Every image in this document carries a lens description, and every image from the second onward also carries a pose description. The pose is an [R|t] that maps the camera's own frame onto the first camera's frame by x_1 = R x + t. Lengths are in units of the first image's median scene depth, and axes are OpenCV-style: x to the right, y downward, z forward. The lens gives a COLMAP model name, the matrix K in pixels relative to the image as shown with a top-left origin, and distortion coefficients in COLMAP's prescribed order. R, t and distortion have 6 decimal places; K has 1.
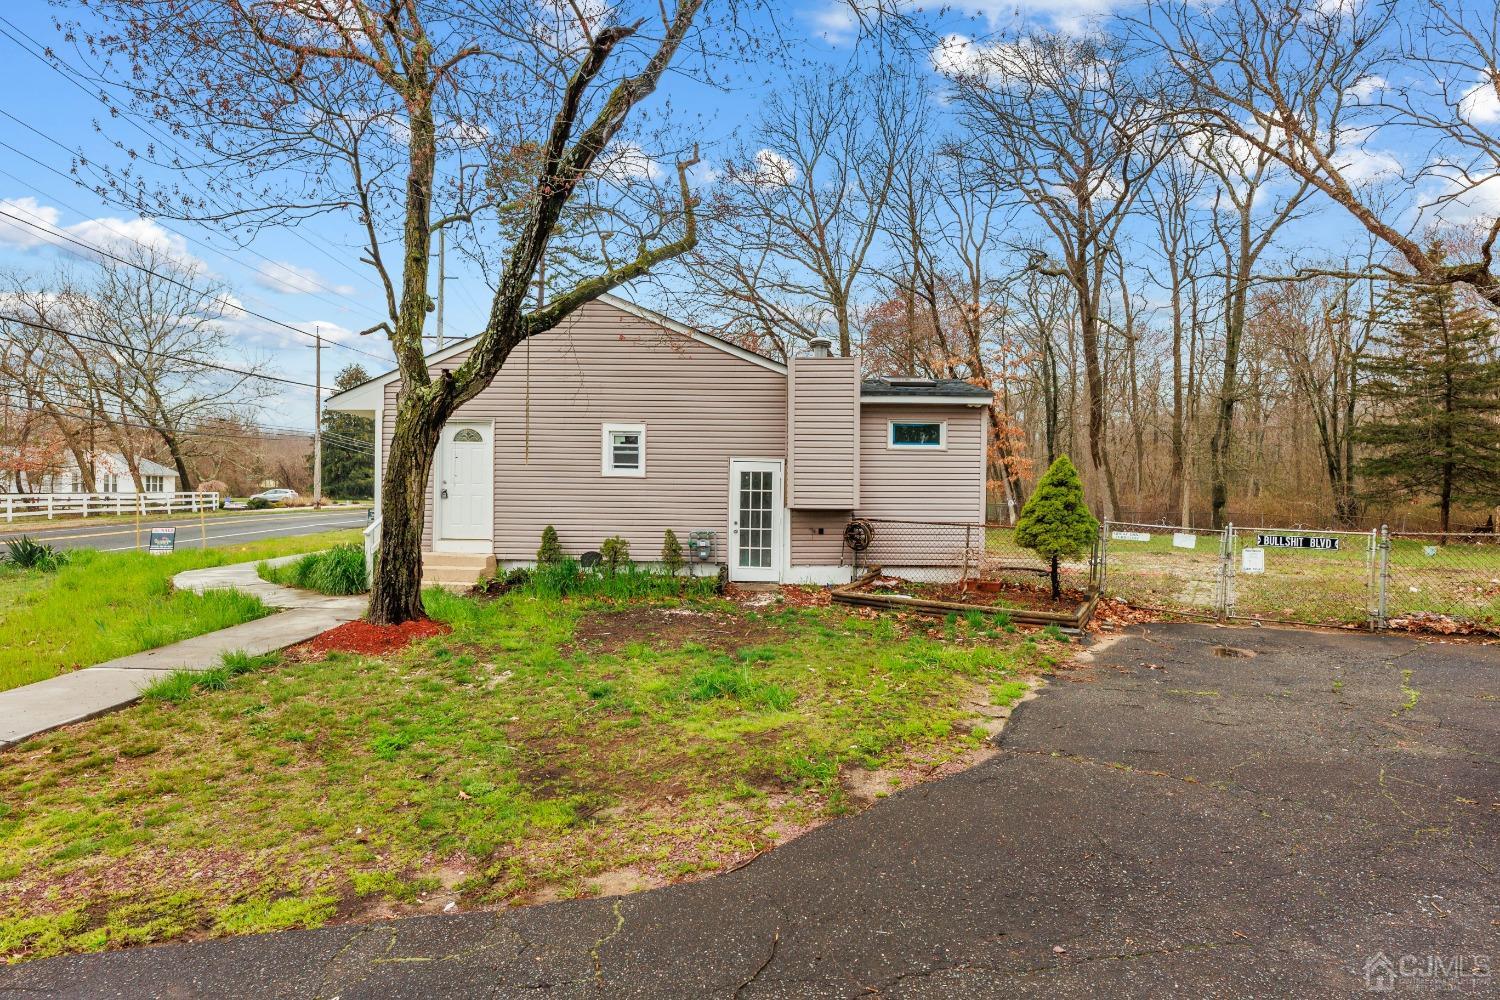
lens RADIAL K [[732.5, 0, 747.2], [0, 732.5, 494.5], [0, 0, 1]] dist [0.001359, -0.000243]
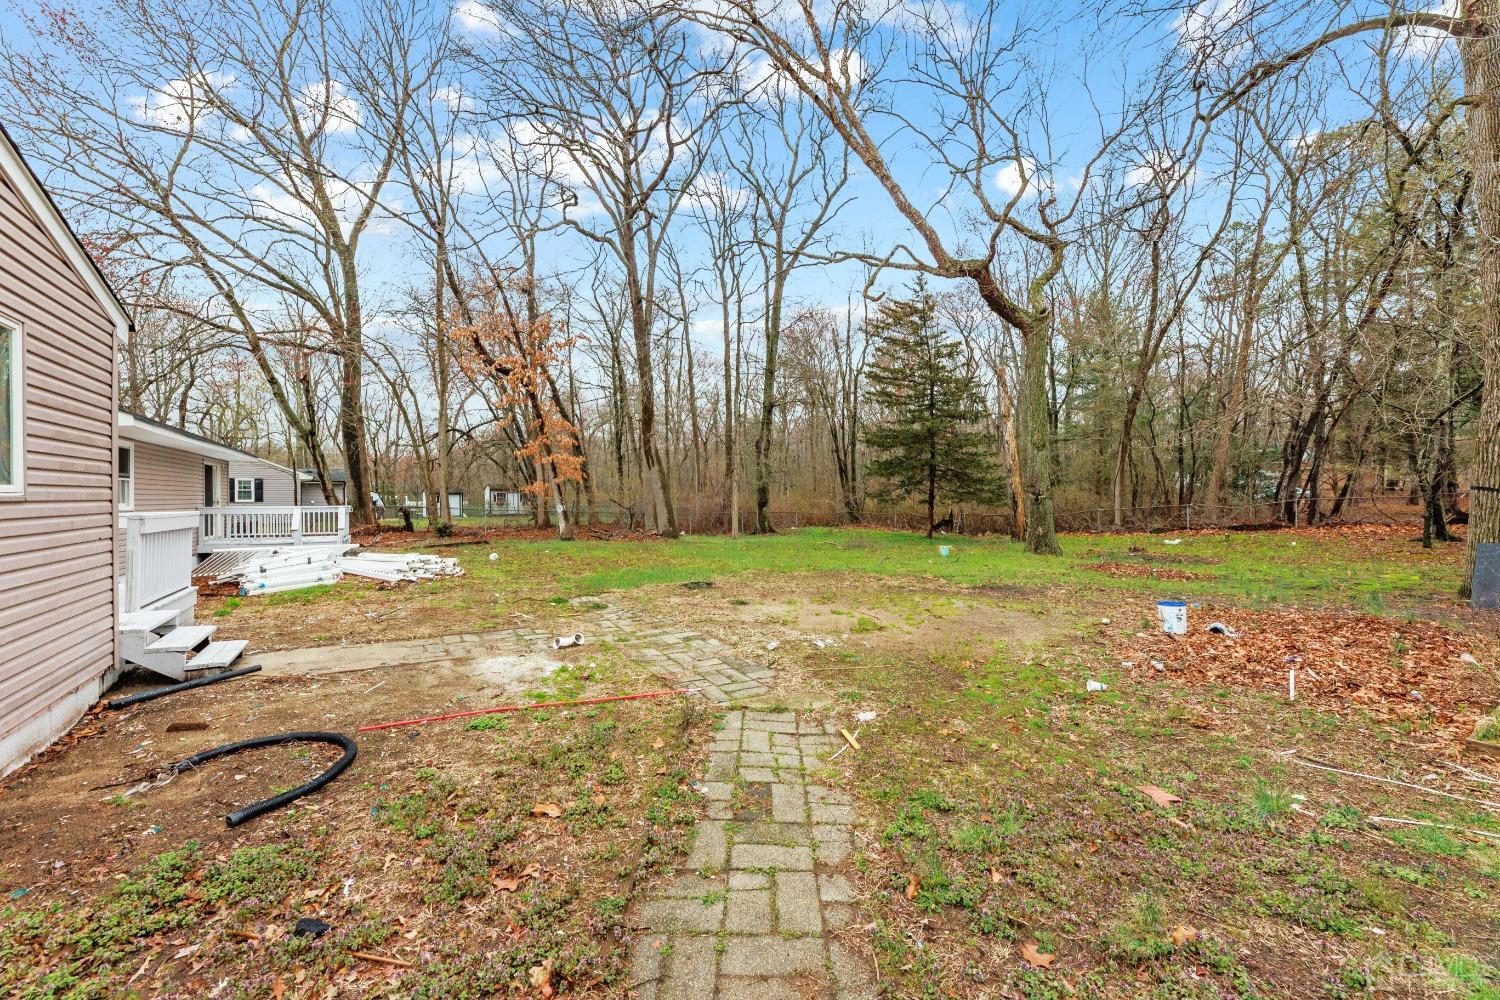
lens RADIAL K [[609.3, 0, 750.0], [0, 609.3, 500.0], [0, 0, 1]] dist [-0.001069, -0.000111]
pose [[0.848468, -0.020491, 0.528850, 0.166225], [0.016512, 0.999789, 0.012247, -0.003429], [-0.528989, -0.001659, 0.848627, 0.268709]]
